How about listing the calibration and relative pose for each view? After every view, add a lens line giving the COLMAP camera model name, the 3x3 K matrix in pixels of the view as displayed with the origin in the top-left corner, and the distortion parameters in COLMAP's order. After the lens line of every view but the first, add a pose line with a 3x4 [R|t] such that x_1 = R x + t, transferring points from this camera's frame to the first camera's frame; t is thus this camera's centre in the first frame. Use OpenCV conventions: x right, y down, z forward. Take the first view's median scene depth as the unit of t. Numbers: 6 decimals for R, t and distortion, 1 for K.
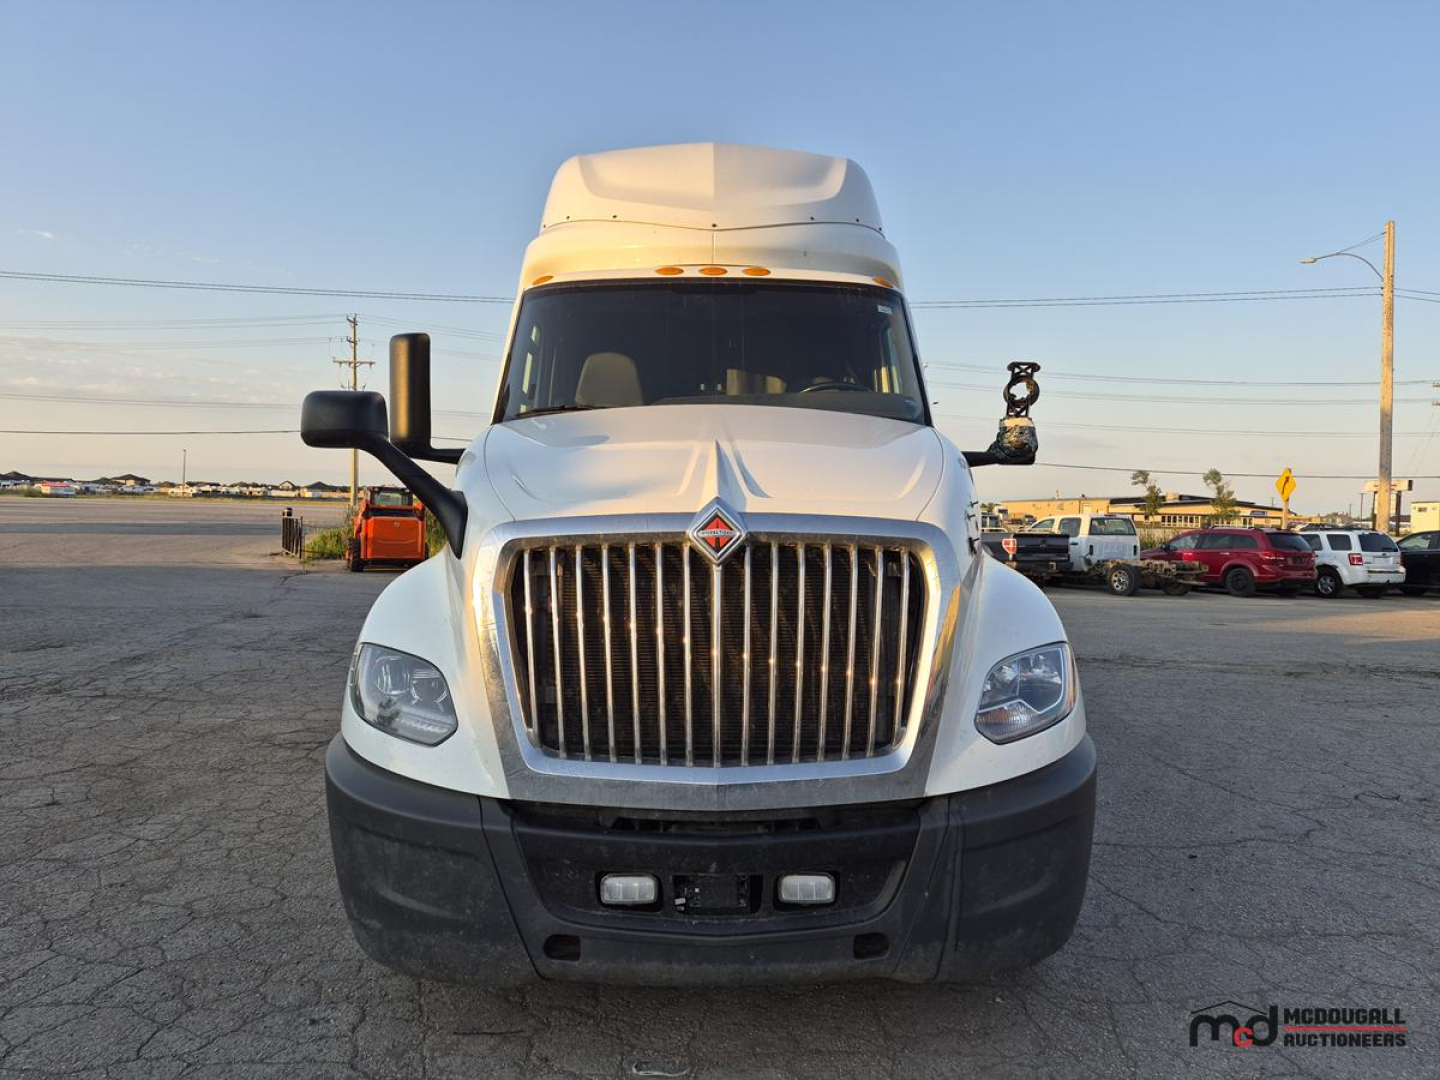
lens RADIAL K [[989.0, 0, 729.1], [0, 989.0, 544.5], [0, 0, 1]] dist [0.105604, -0.132098]
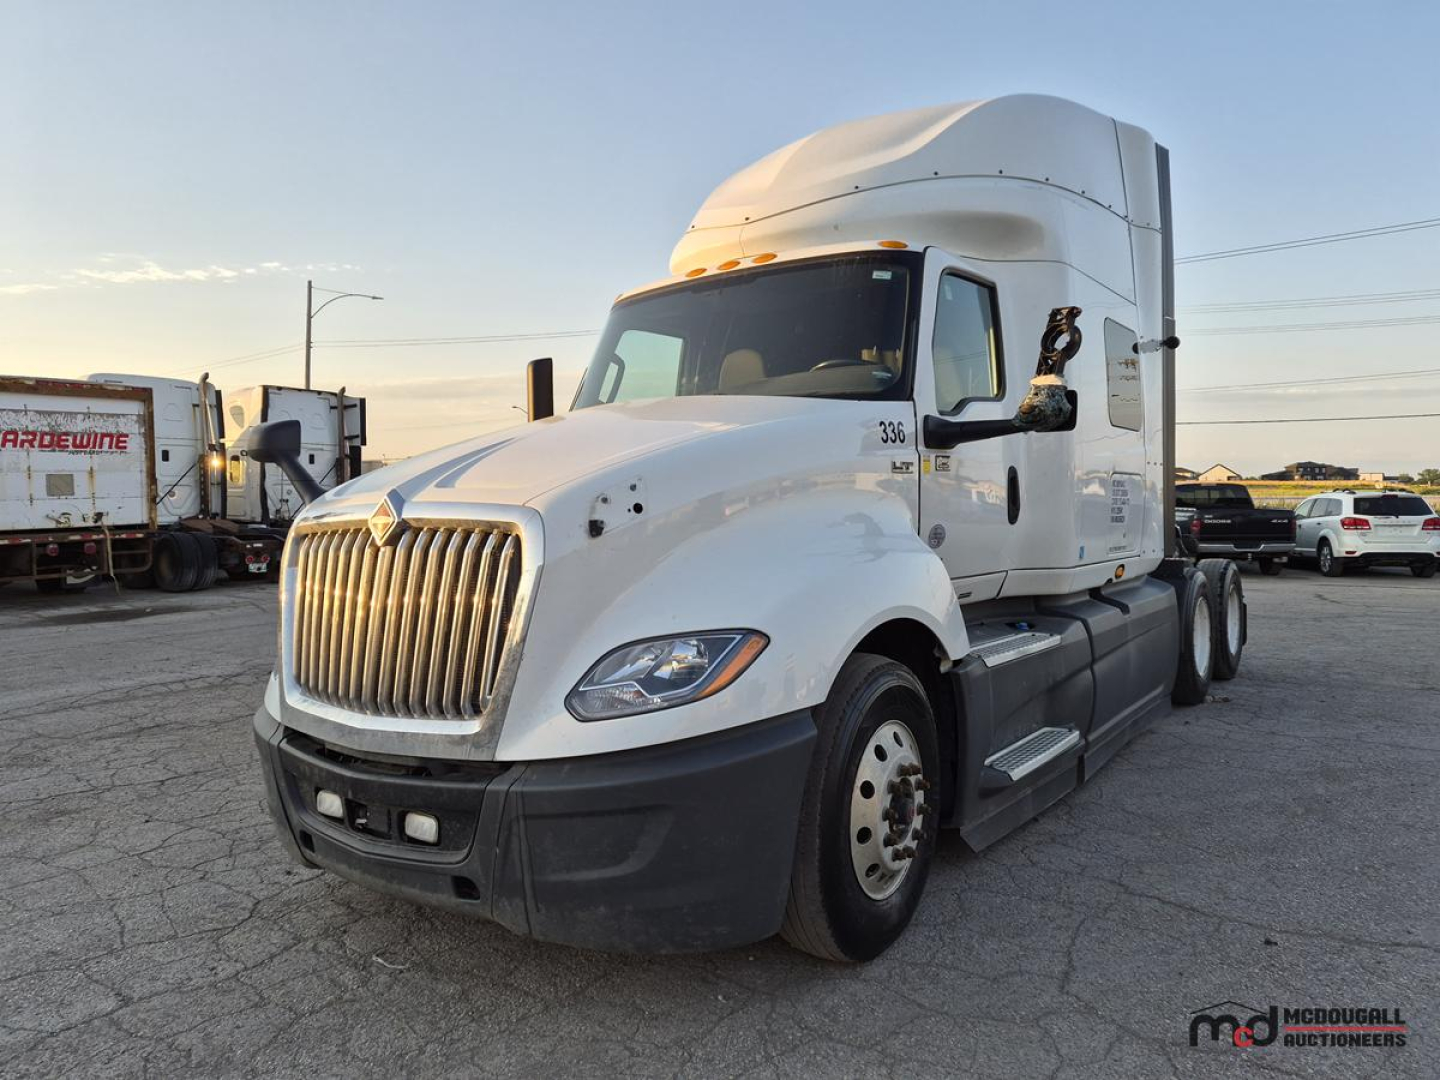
lens RADIAL K [[989.0, 0, 729.1], [0, 989.0, 544.5], [0, 0, 1]] dist [0.105604, -0.132098]
pose [[0.794379, -0.002301, -0.607418, 1.007683], [0.008651, 0.999934, 0.007525, 0.012802], [0.607361, -0.011232, 0.794347, 0.287015]]
